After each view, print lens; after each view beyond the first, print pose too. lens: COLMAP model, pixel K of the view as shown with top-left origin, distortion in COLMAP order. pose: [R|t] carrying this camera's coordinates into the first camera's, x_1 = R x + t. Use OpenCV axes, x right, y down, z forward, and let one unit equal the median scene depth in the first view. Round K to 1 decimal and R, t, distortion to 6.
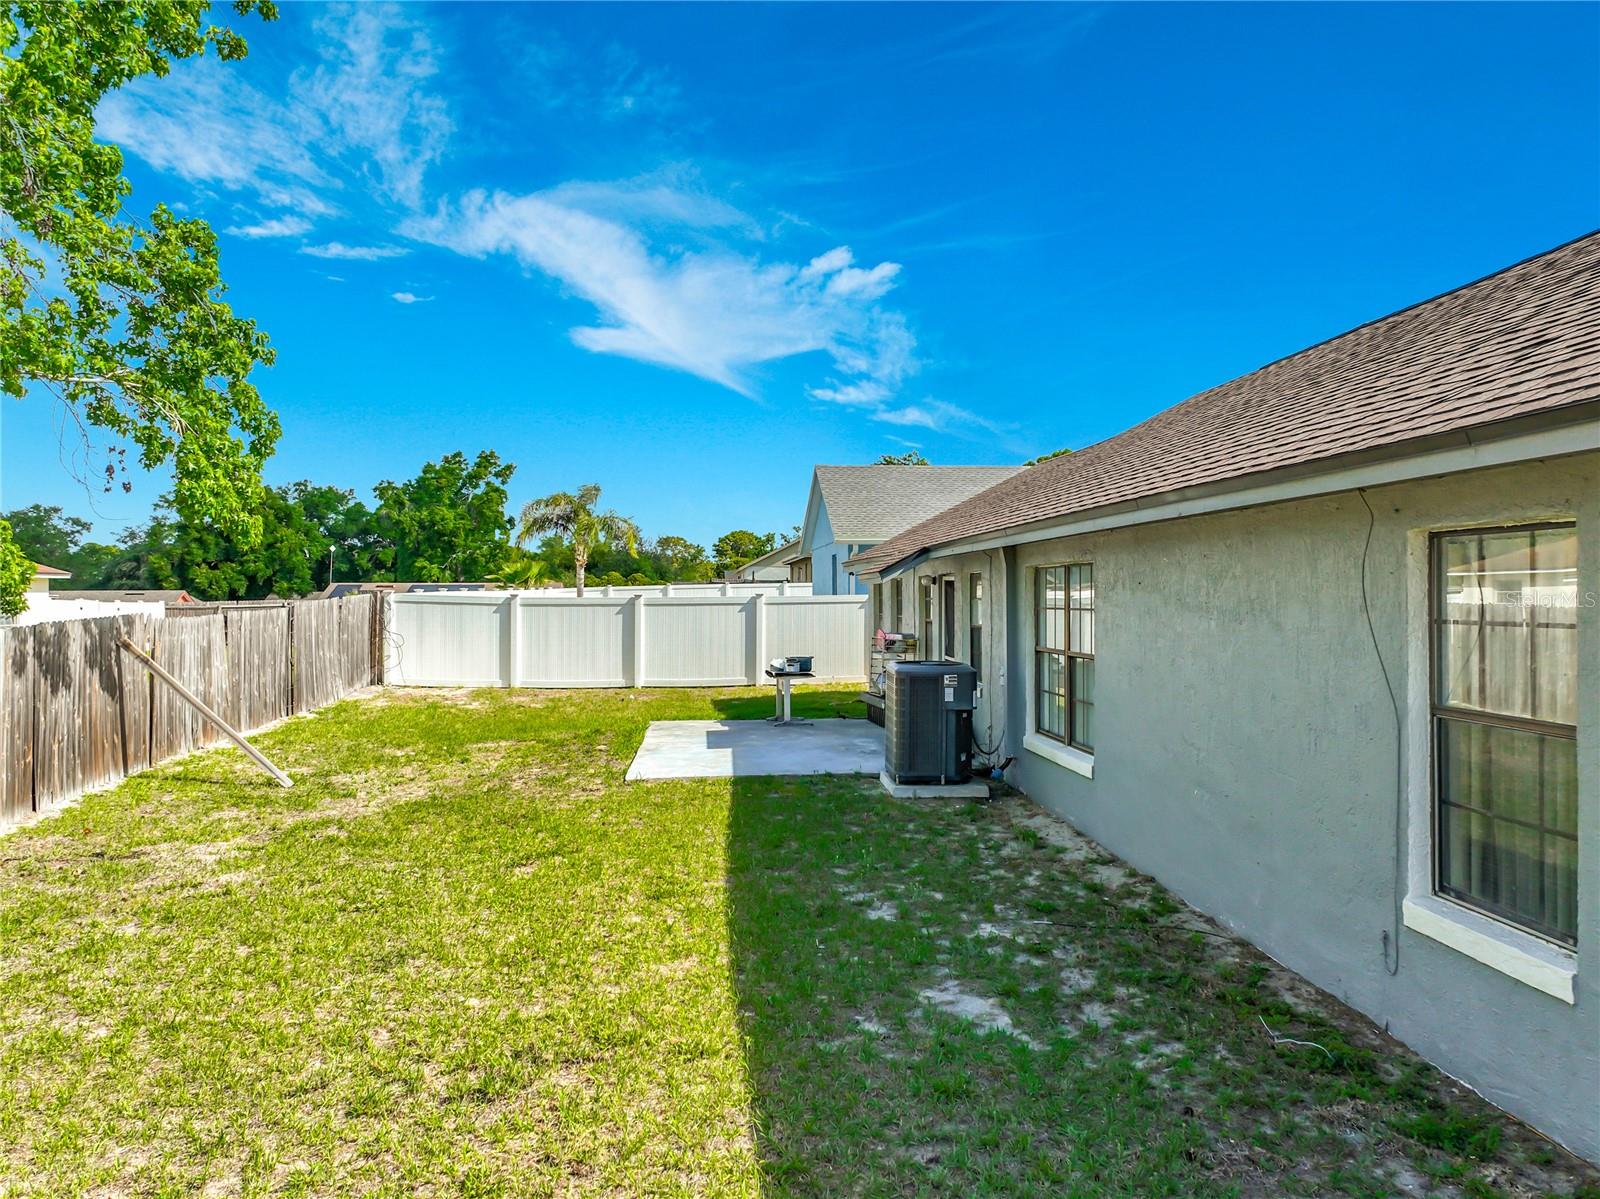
lens RADIAL K [[1130.2, 0, 792.2], [0, 1130.2, 597.7], [0, 0, 1]] dist [0.002737, 0.007752]
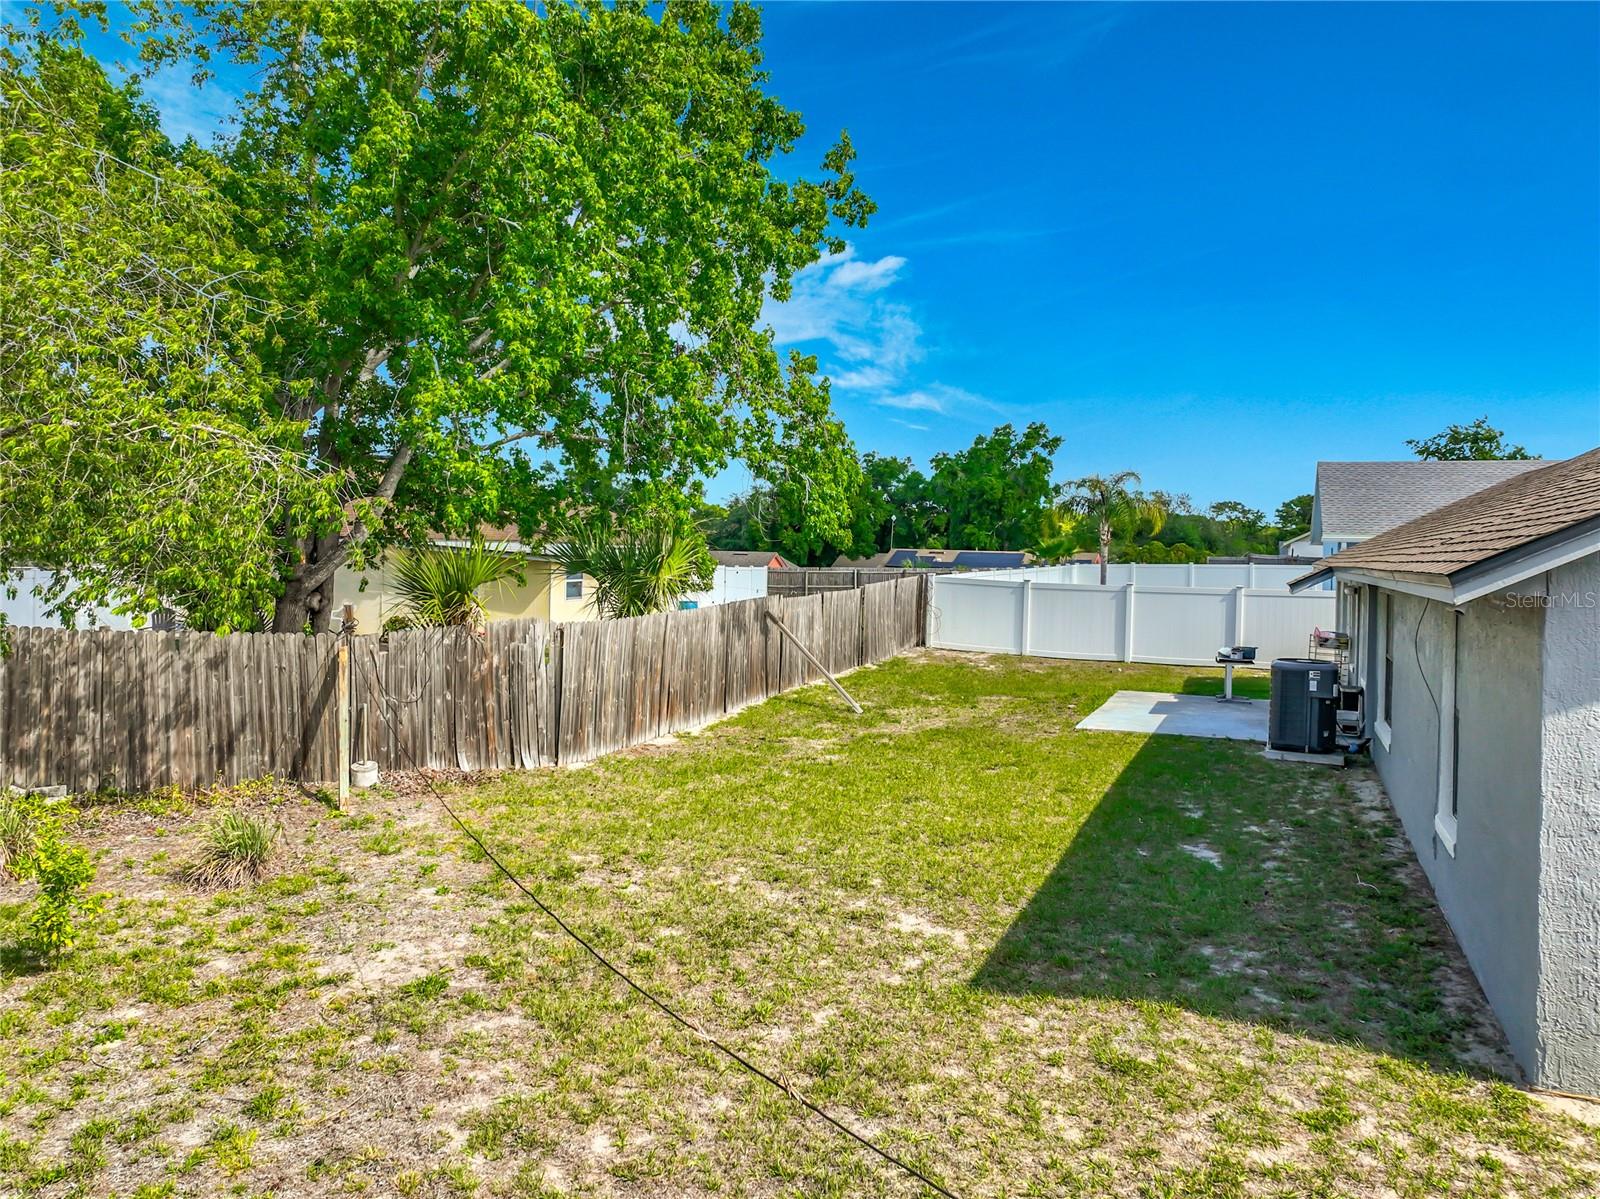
lens RADIAL K [[1130.2, 0, 792.2], [0, 1130.2, 597.7], [0, 0, 1]] dist [0.002737, 0.007752]
pose [[0.889092, 0.042169, -0.455783, 0.133449], [-0.027366, 0.998863, 0.039032, -0.037540], [0.456910, -0.022230, 0.889235, -0.324585]]
